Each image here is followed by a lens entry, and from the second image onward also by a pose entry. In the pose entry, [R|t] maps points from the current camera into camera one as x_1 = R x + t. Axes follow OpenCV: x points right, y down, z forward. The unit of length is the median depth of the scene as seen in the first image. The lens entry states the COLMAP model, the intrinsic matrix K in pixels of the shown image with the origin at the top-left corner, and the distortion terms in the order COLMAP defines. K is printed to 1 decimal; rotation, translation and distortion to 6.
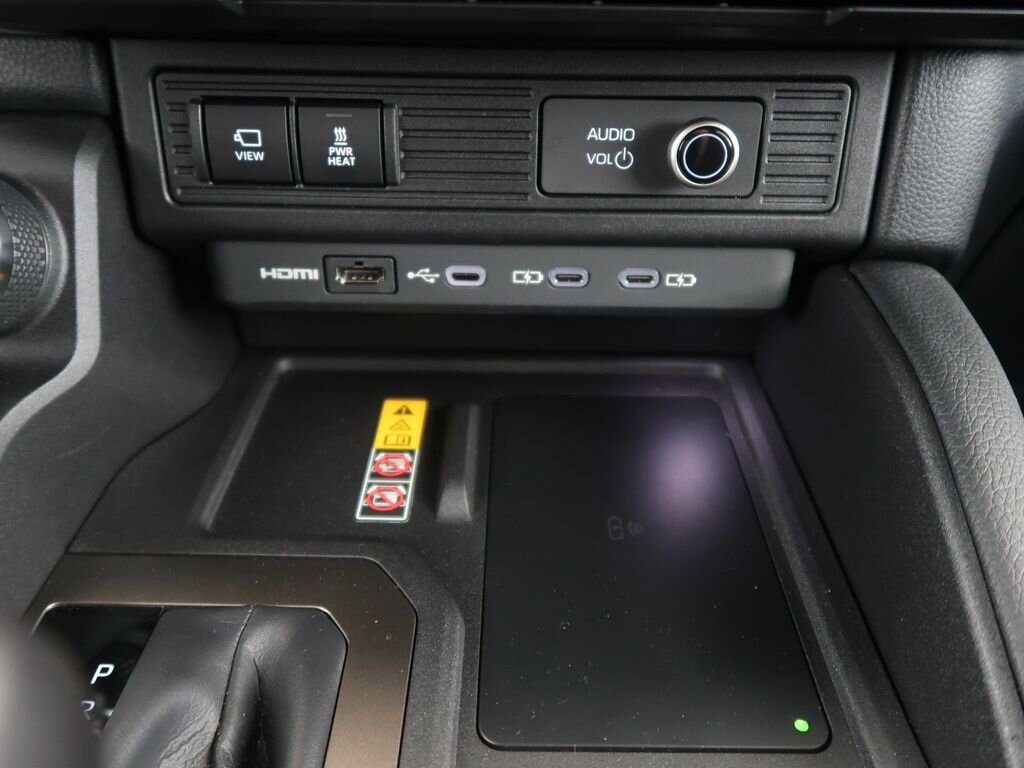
lens RADIAL K [[886.7, 0, 517.2], [0, 886.7, 381.8], [0, 0, 1]] dist [0.014321, -0.017820]
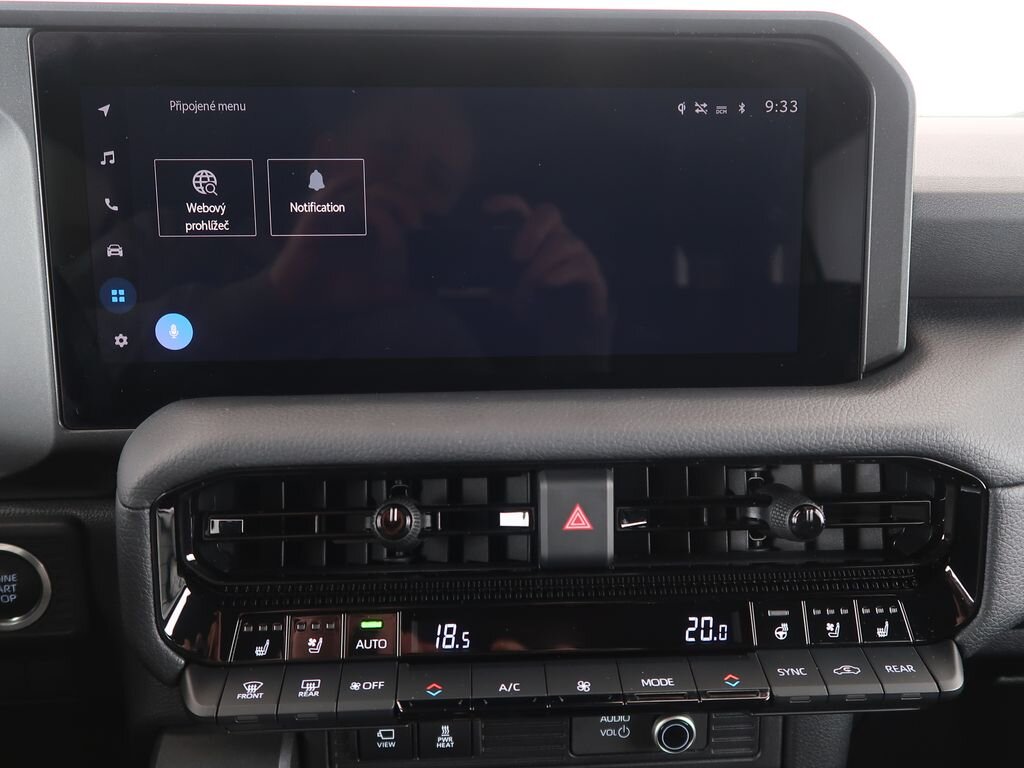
lens RADIAL K [[886.7, 0, 517.6], [0, 886.7, 377.9], [0, 0, 1]] dist [0.014321, -0.017820]
pose [[0.997971, -0.027090, 0.057625, -0.140793], [0.040444, 0.968668, -0.245044, -0.477182], [-0.049181, 0.246877, 0.967798, -0.666956]]
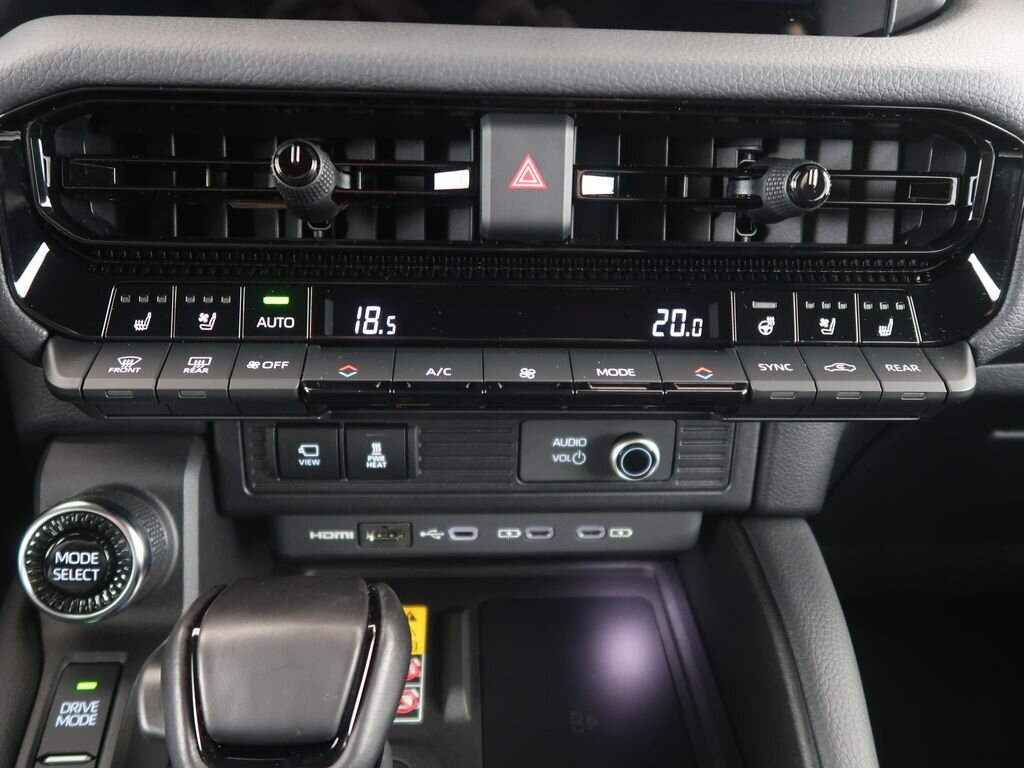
lens RADIAL K [[886.7, 0, 518.2], [0, 886.7, 379.6], [0, 0, 1]] dist [0.014321, -0.017820]
pose [[0.997573, -0.010348, 0.068850, -0.070256], [0.014948, 0.997665, -0.066636, -0.280204], [-0.067999, 0.067504, 0.995399, -0.393295]]
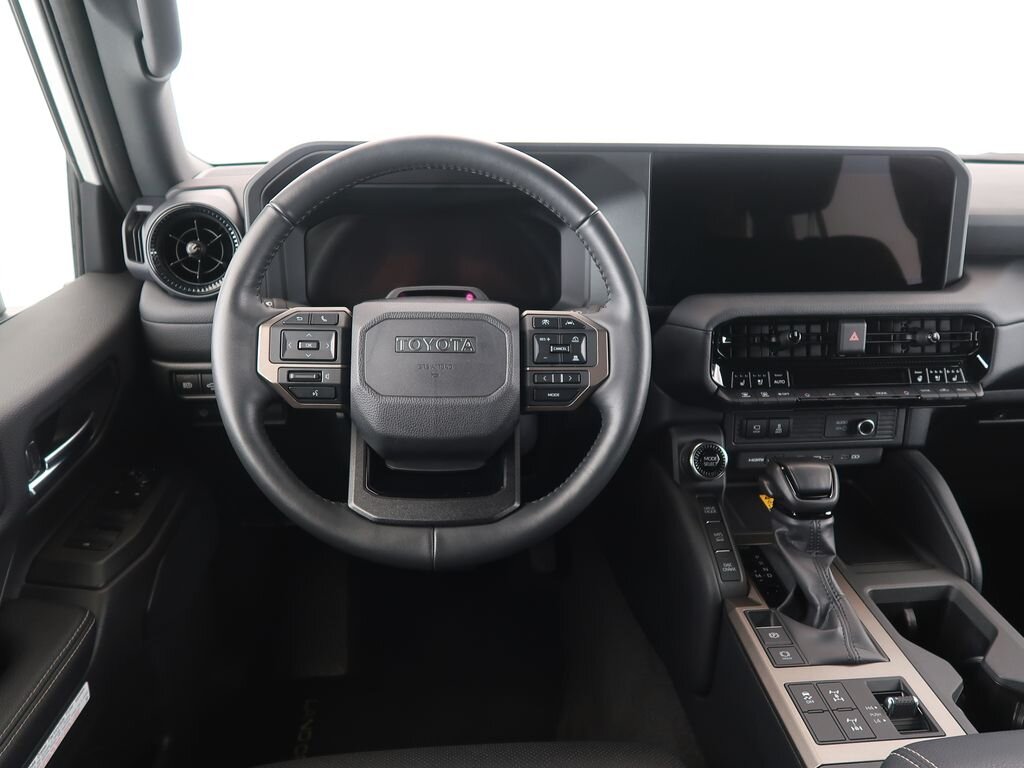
lens RADIAL K [[790.3, 0, 520.1], [0, 790.3, 378.9], [0, 0, 1]] dist [-0.030834, 0.018638]
pose [[0.994861, -0.035364, 0.094869, -1.650011], [0.050104, 0.986199, -0.157800, 0.016402], [-0.087980, 0.161743, 0.982903, -2.372488]]
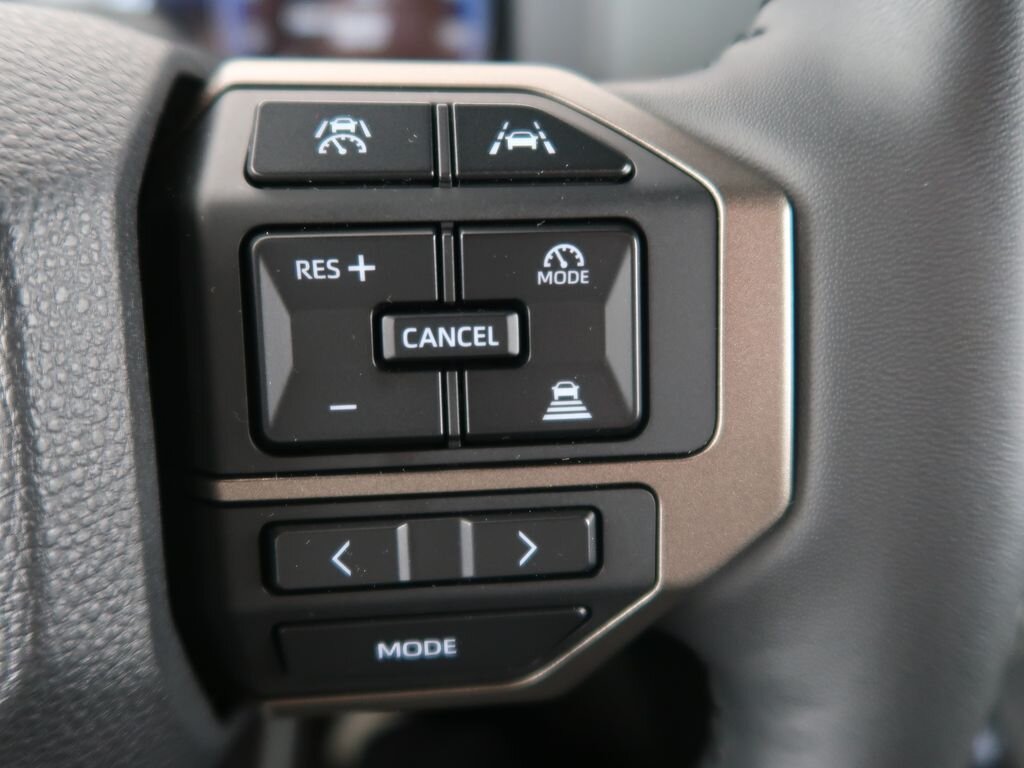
lens RADIAL K [[790.3, 0, 509.0], [0, 790.3, 380.9], [0, 0, 1]] dist [-0.030834, 0.018638]
pose [[0.992800, -0.073074, 0.094910, -1.265181], [0.070142, 0.996962, 0.033871, -0.492725], [-0.097097, -0.026970, 0.994909, -0.122547]]
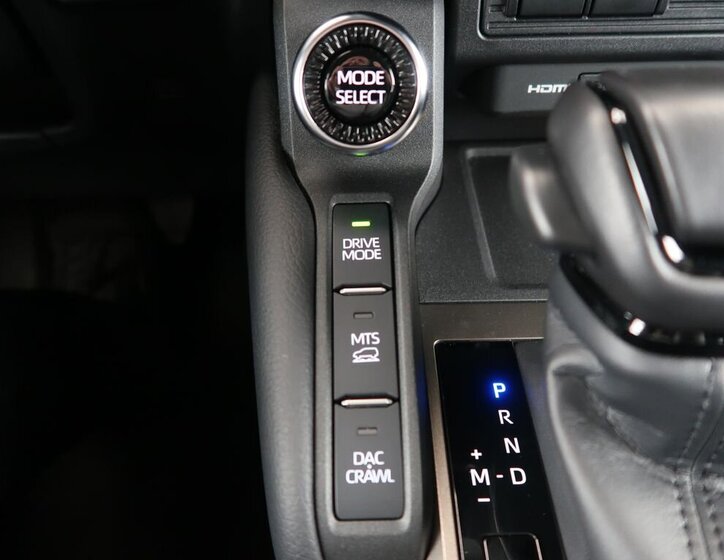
lens RADIAL K [[573.8, 0, 364.8], [0, 573.8, 276.9], [0, 0, 1]] dist [-0.020963, 0.005259]
pose [[0.999056, -0.037479, -0.021986, -0.557747], [0.041579, 0.971539, 0.233202, -0.063428], [0.012620, -0.233896, 0.972180, 0.116396]]
